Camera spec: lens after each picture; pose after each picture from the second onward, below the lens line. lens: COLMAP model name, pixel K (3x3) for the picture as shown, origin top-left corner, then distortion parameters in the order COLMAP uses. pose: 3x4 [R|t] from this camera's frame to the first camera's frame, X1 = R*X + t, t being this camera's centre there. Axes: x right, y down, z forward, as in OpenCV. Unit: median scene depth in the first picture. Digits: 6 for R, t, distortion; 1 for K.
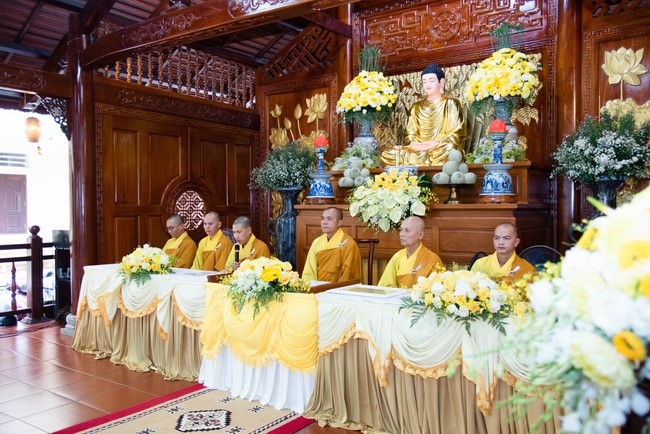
lens RADIAL K [[545.1, 0, 327.2], [0, 545.1, 199.7], [0, 0, 1]] dist [-0.005148, -0.010595]
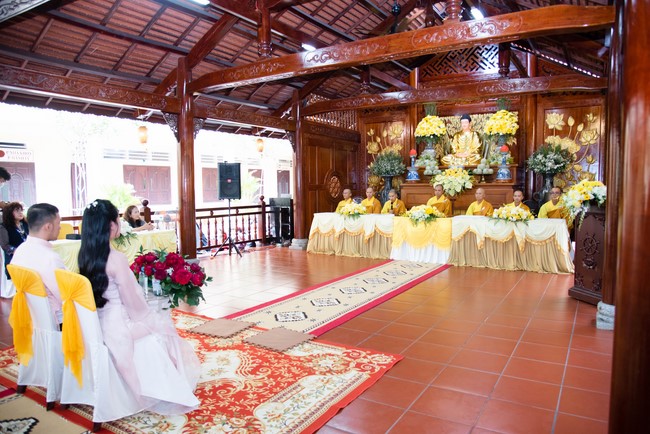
lens RADIAL K [[439.7, 0, 326.2], [0, 439.7, 217.6], [0, 0, 1]] dist [-0.086182, 0.002660]
pose [[0.997453, -0.015324, 0.069664, -0.477791], [0.009029, 0.995920, 0.089785, -0.014479], [-0.070755, -0.088928, 0.993522, -0.652510]]
